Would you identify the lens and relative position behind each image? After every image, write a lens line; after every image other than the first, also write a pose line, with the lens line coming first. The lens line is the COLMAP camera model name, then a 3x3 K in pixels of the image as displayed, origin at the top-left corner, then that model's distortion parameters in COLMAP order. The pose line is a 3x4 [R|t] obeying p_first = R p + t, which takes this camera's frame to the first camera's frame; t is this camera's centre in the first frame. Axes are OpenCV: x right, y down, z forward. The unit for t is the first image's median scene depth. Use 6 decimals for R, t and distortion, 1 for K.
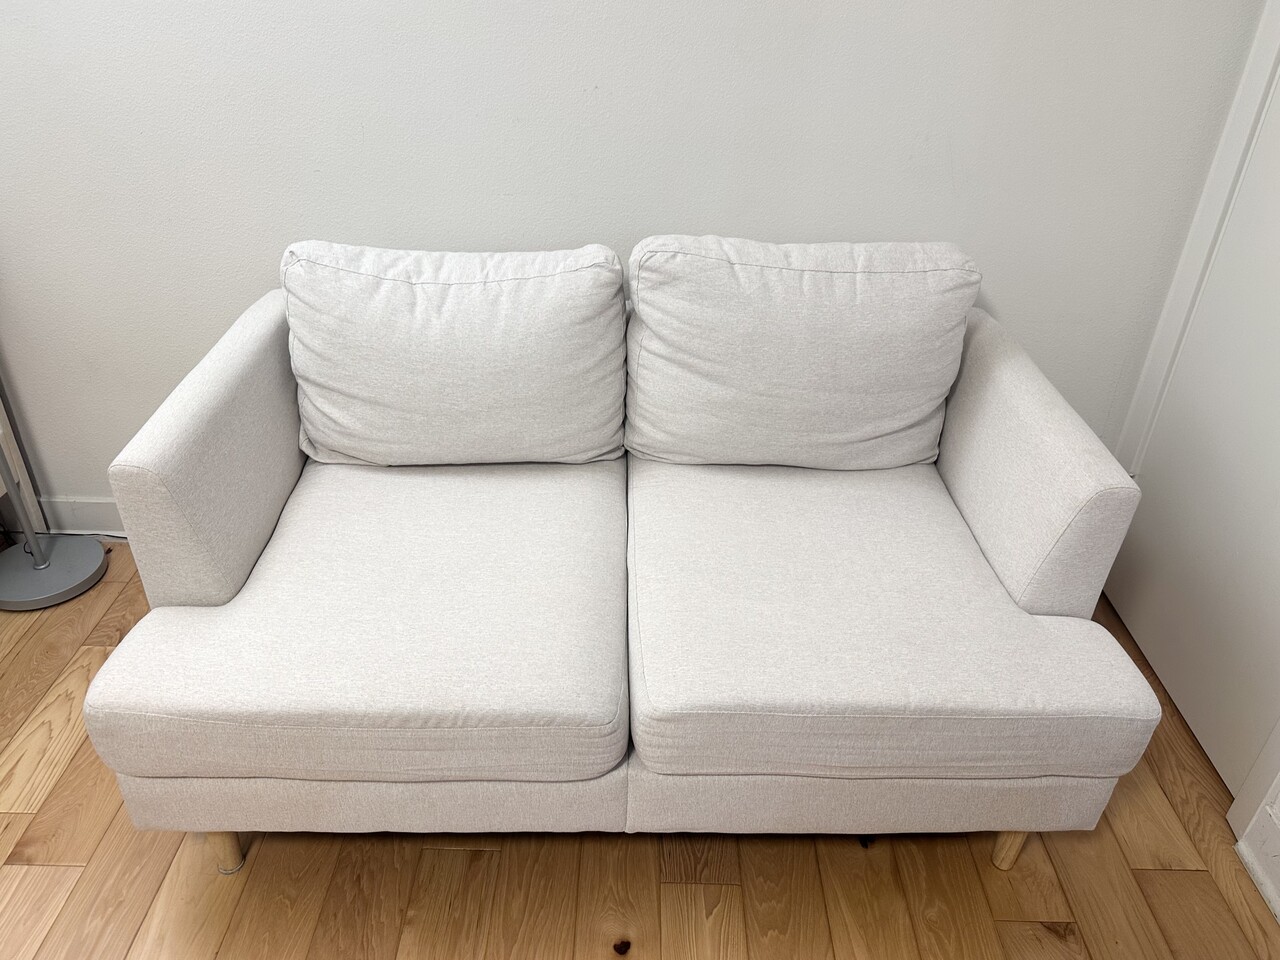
lens RADIAL K [[921.0, 0, 640.0], [0, 921.0, 480.0], [0, 0, 1]] dist [0.109164, -0.155729]
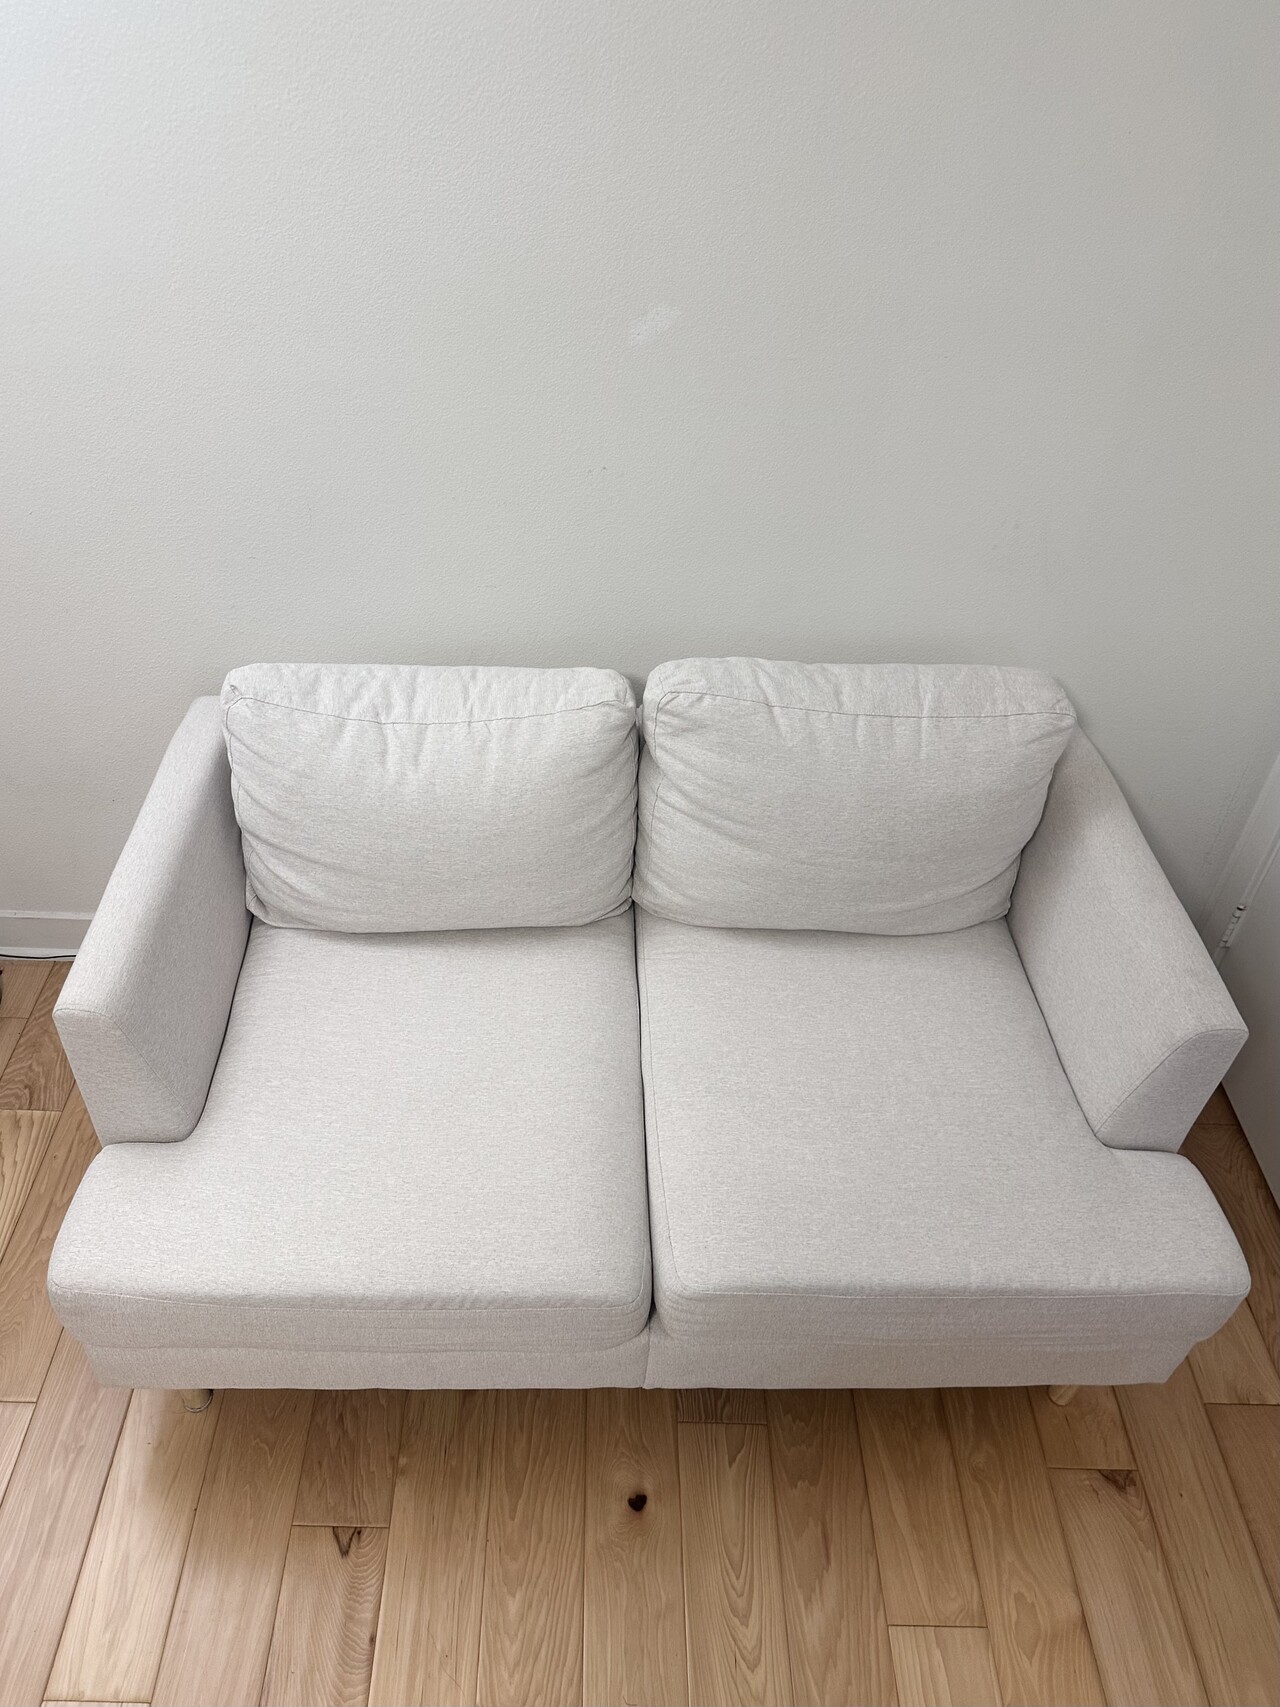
lens RADIAL K [[1248.5, 0, 579.9], [0, 1248.5, 766.3], [0, 0, 1]] dist [0.110939, -0.133894]
pose [[0.999981, 0.005687, 0.002511, -0.077349], [-0.005996, 0.988956, 0.148088, -0.367543], [-0.001641, -0.148101, 0.988971, -0.112285]]
